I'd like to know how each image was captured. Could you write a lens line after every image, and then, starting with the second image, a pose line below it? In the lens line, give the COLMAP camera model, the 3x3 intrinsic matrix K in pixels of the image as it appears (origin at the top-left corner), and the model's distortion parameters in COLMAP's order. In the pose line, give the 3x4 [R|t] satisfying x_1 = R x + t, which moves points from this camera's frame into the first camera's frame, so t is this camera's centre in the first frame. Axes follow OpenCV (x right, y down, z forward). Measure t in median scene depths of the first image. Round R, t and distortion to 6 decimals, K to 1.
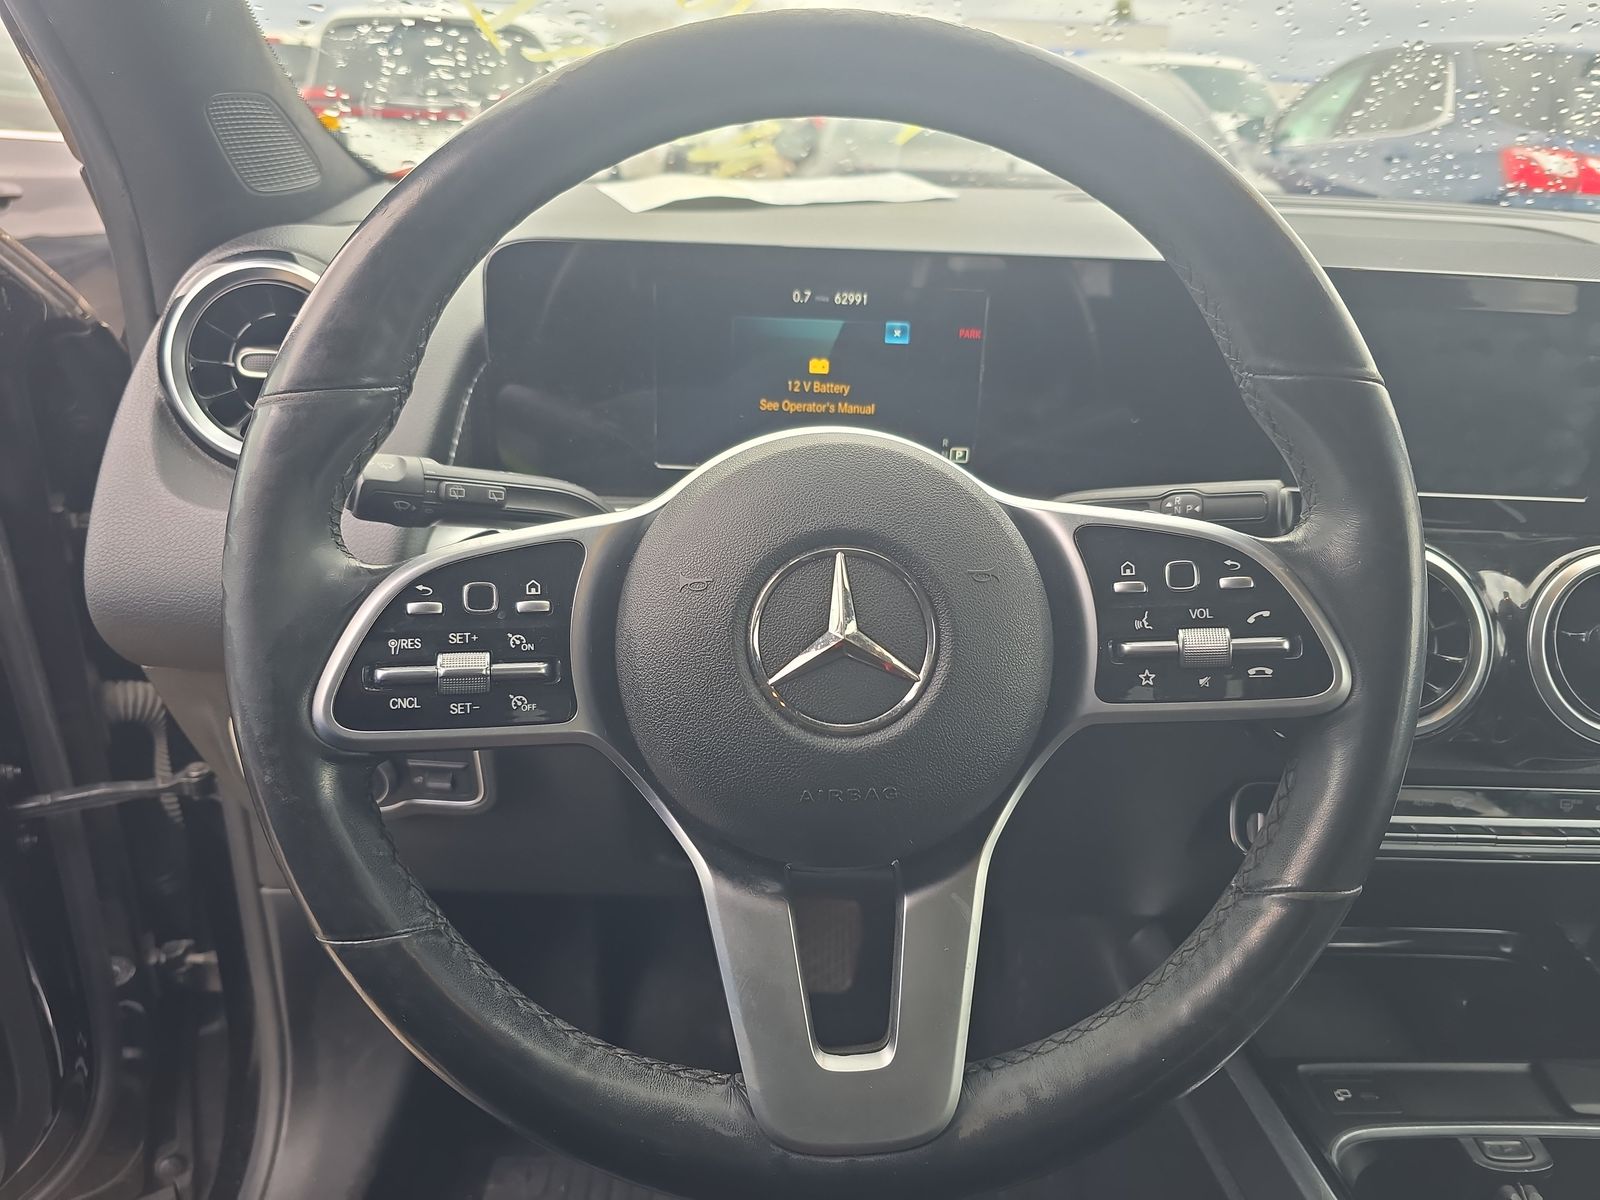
lens RADIAL K [[1055.2, 0, 800.0], [0, 1055.2, 600.0], [0, 0, 1]] dist [0.039631, -0.055273]
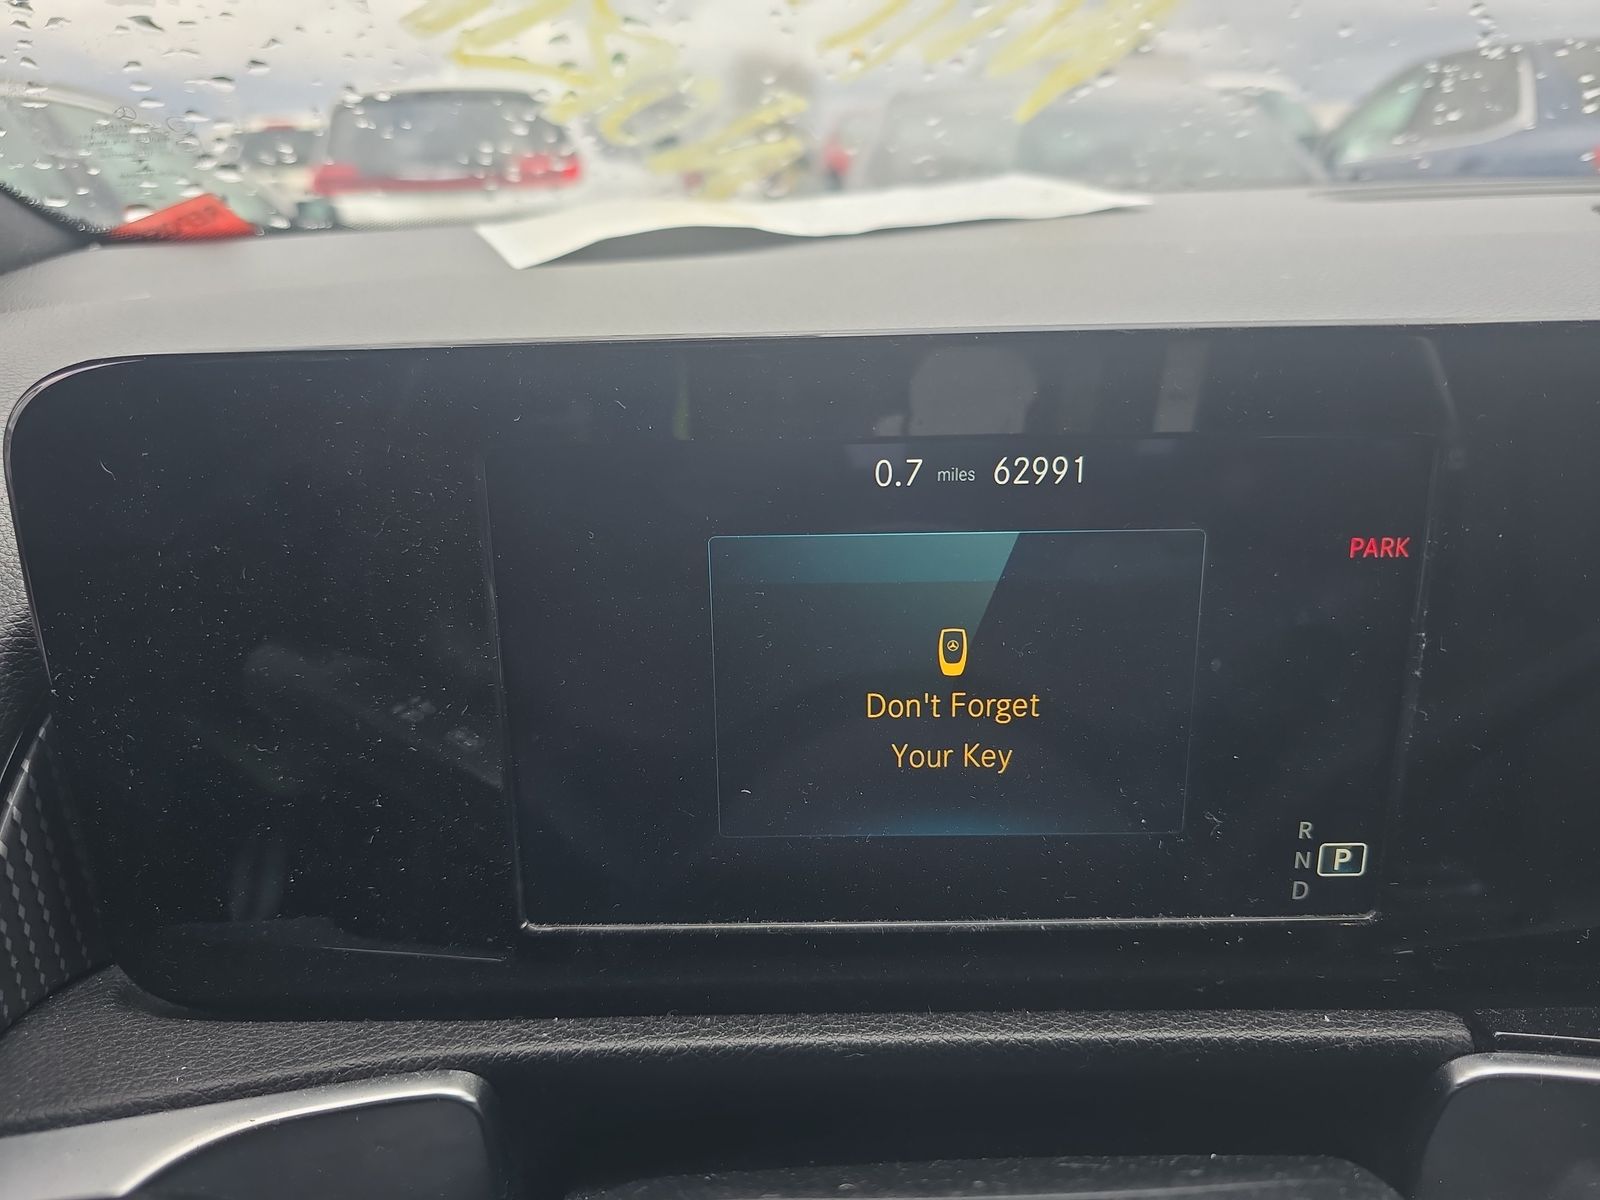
lens RADIAL K [[1068.9, 0, 801.8], [0, 1068.9, 567.2], [0, 0, 1]] dist [-0.044398, -0.000313]
pose [[0.997977, -0.052387, -0.036010, -0.020027], [0.049782, 0.996320, -0.069780, -0.242810], [0.039533, 0.067846, 0.996912, 0.678282]]
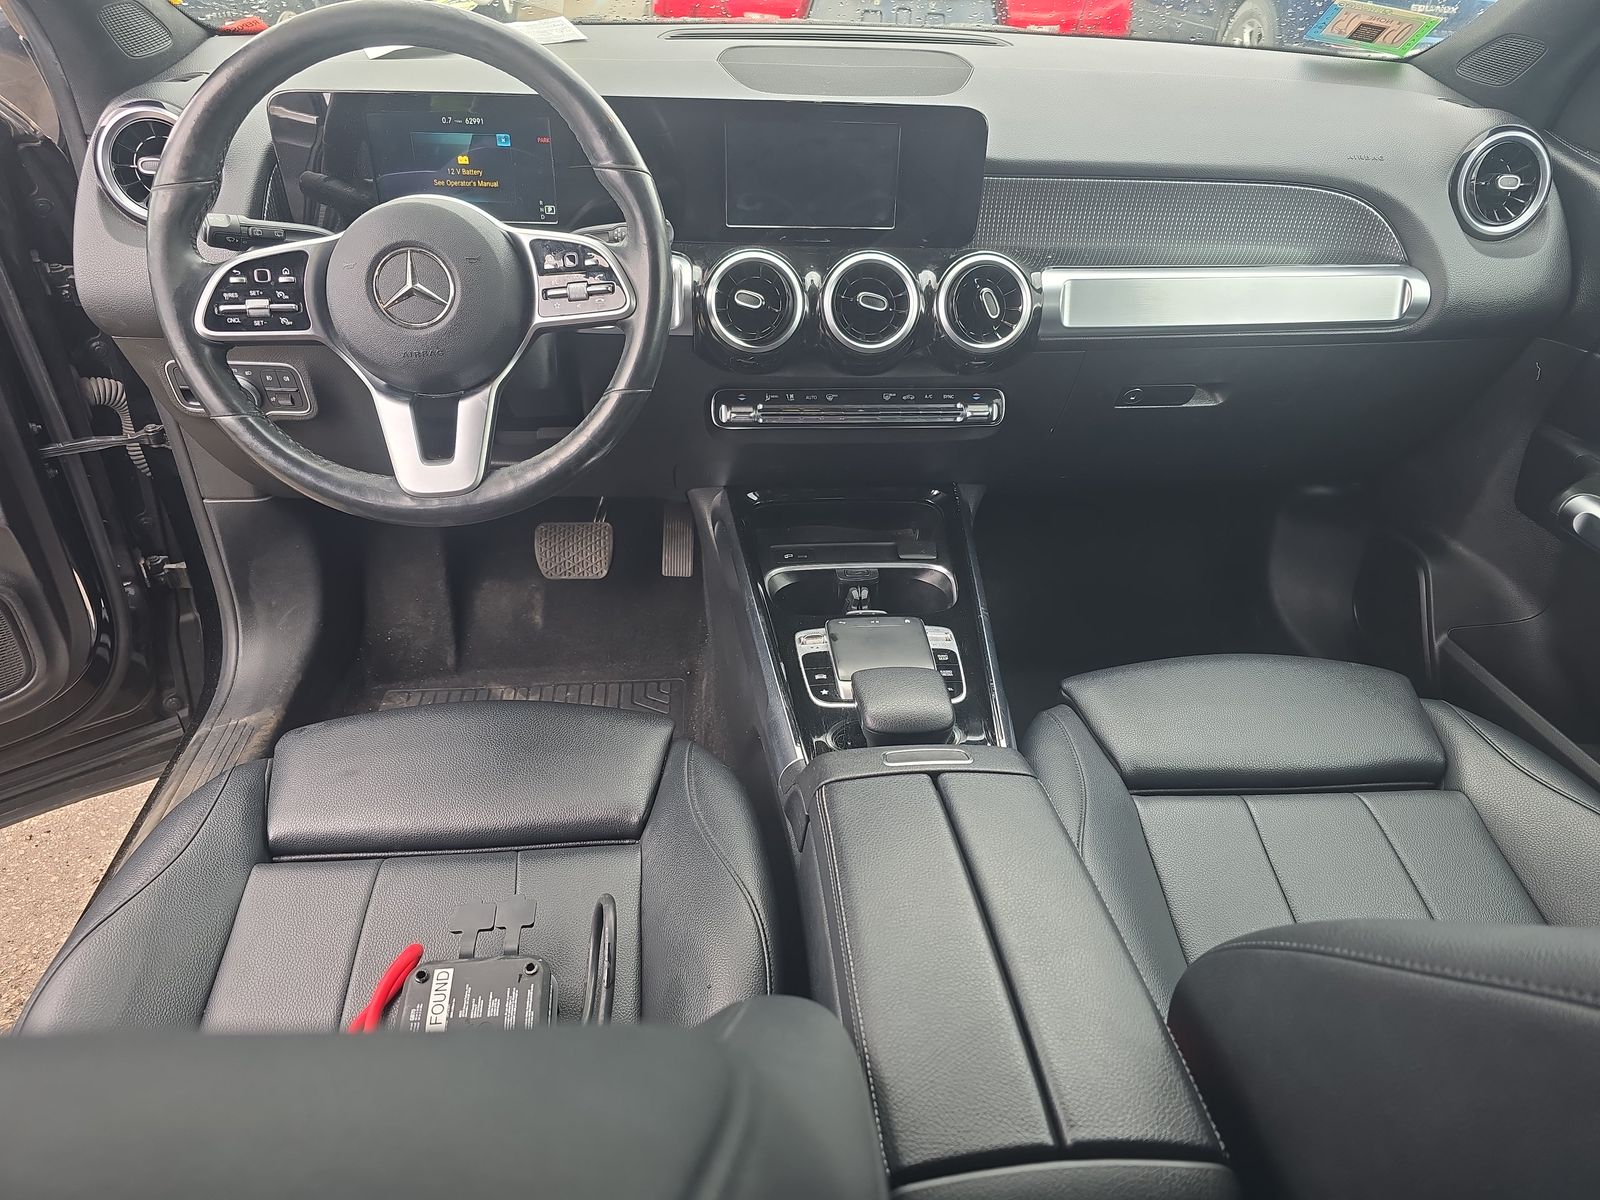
lens RADIAL K [[1055.1, 0, 824.6], [0, 1055.1, 604.0], [0, 0, 1]] dist [-0.003794, -0.002688]
pose [[0.997763, -0.039432, 0.053975, 0.547008], [0.027363, 0.977656, 0.208422, 0.178835], [-0.060988, -0.206479, 0.976549, -1.045525]]
